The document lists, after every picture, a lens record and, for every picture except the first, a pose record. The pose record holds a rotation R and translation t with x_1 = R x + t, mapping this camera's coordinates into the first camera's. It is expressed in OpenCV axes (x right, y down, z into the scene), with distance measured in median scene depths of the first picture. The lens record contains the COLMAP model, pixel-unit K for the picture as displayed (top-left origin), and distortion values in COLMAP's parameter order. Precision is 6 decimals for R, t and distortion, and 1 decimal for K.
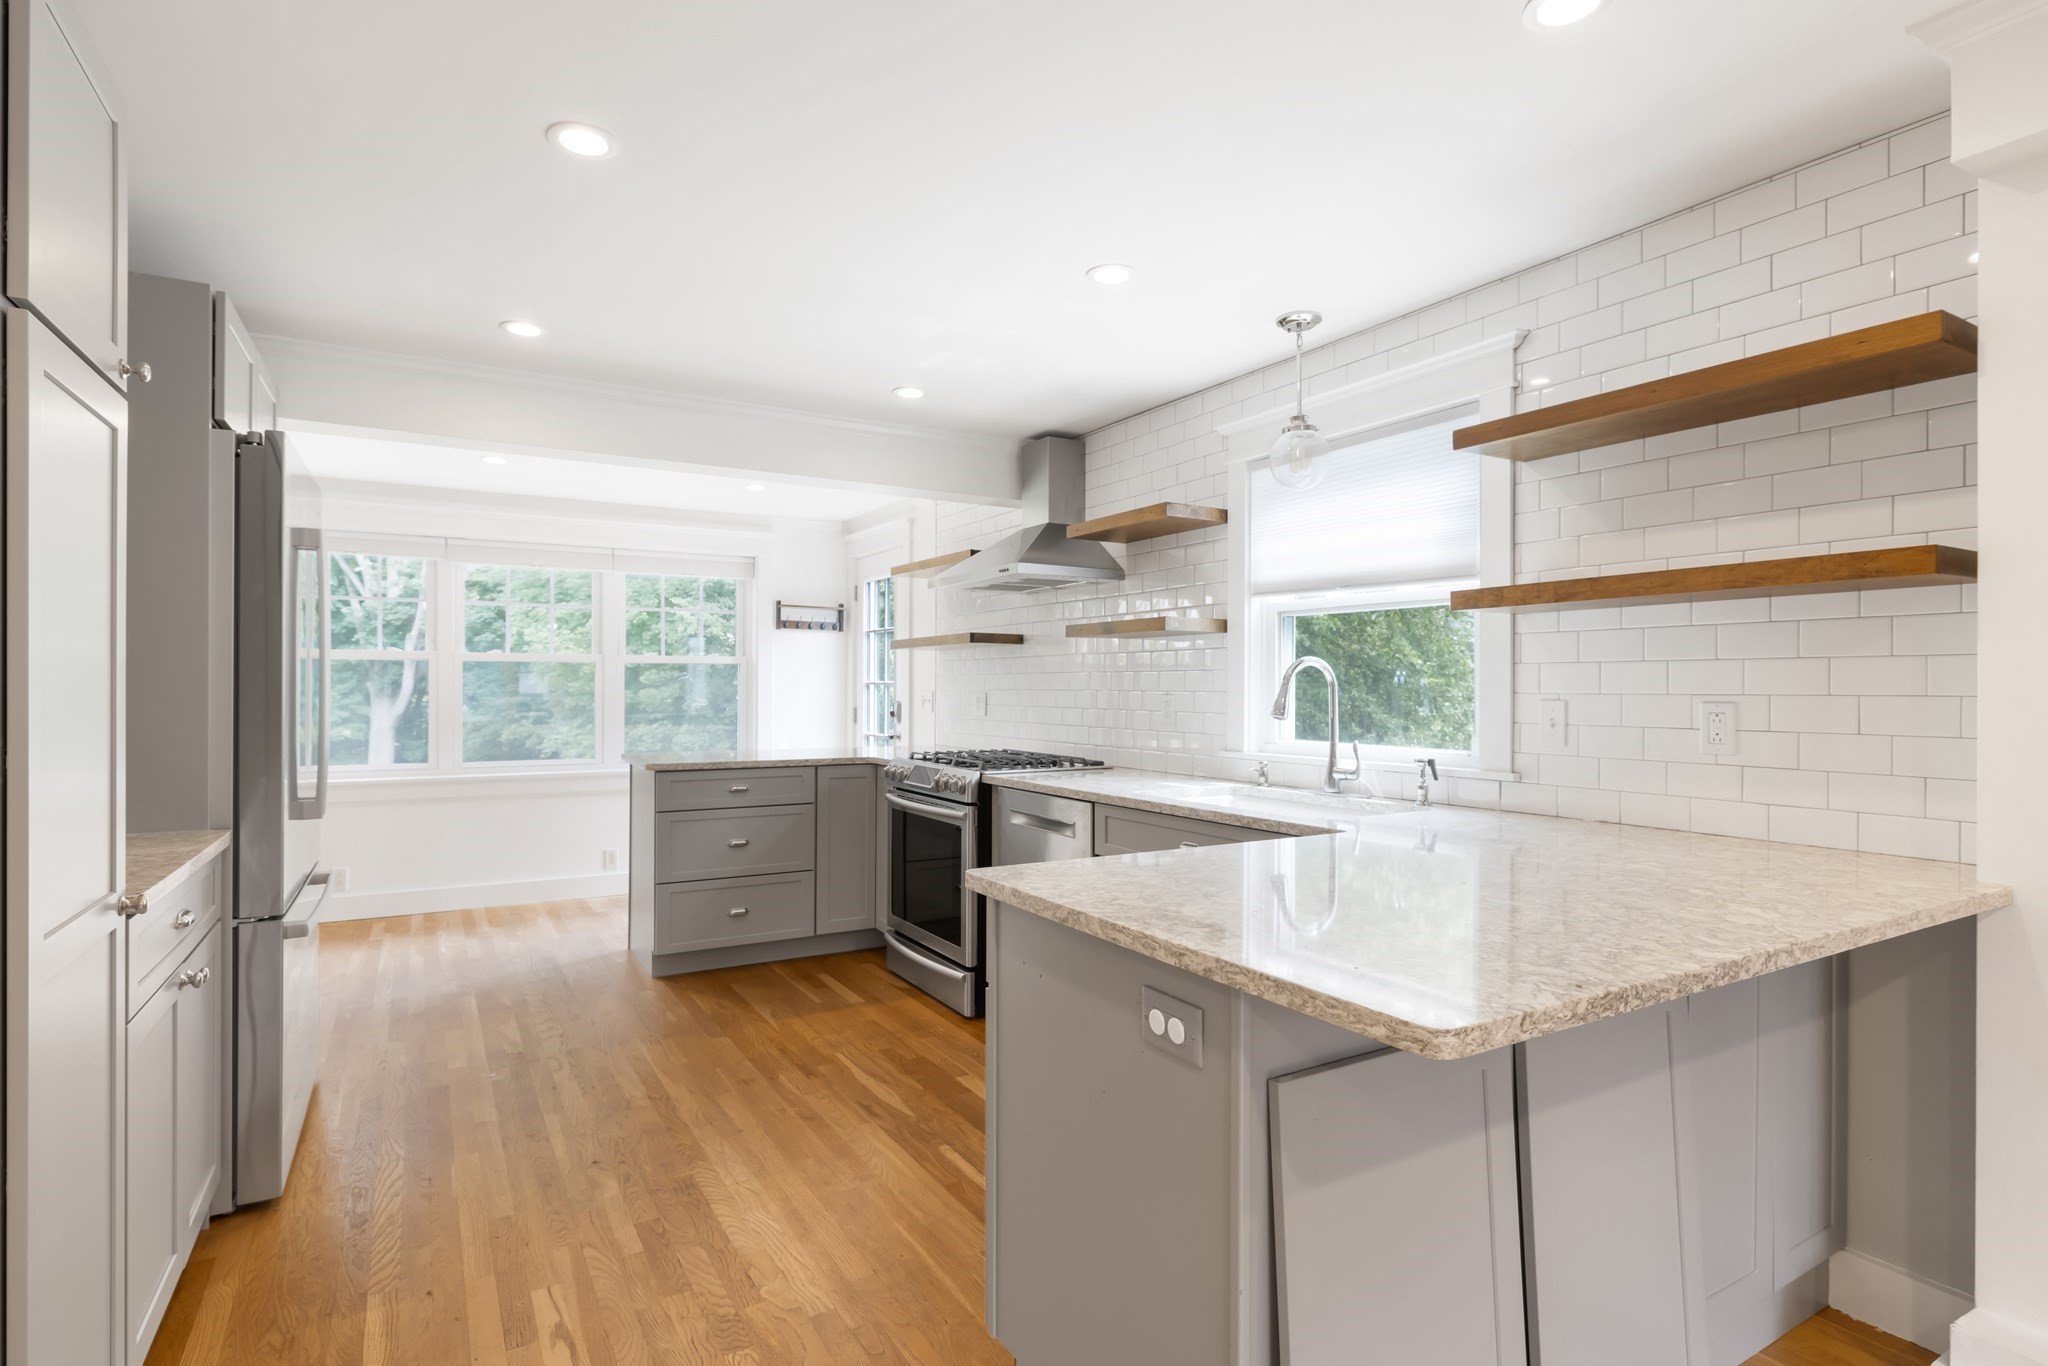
lens RADIAL K [[991.0, 0, 1037.1], [0, 991.0, 689.5], [0, 0, 1]] dist [0.000905, -0.000193]
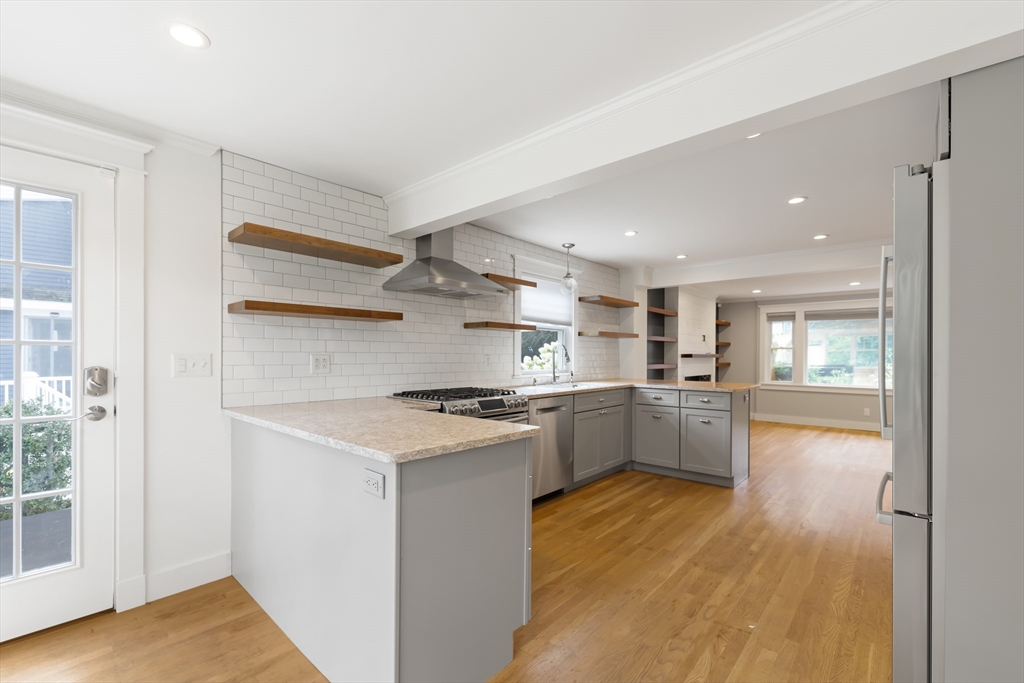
lens RADIAL K [[439.4, 0, 494.8], [0, 439.4, 355.1], [0, 0, 1]] dist [0.002235, -0.000476]
pose [[-0.262299, -0.005799, 0.964969, -1.274725], [-0.006980, 0.999967, 0.004112, 0.001989], [-0.964961, -0.005657, -0.262331, 1.838528]]
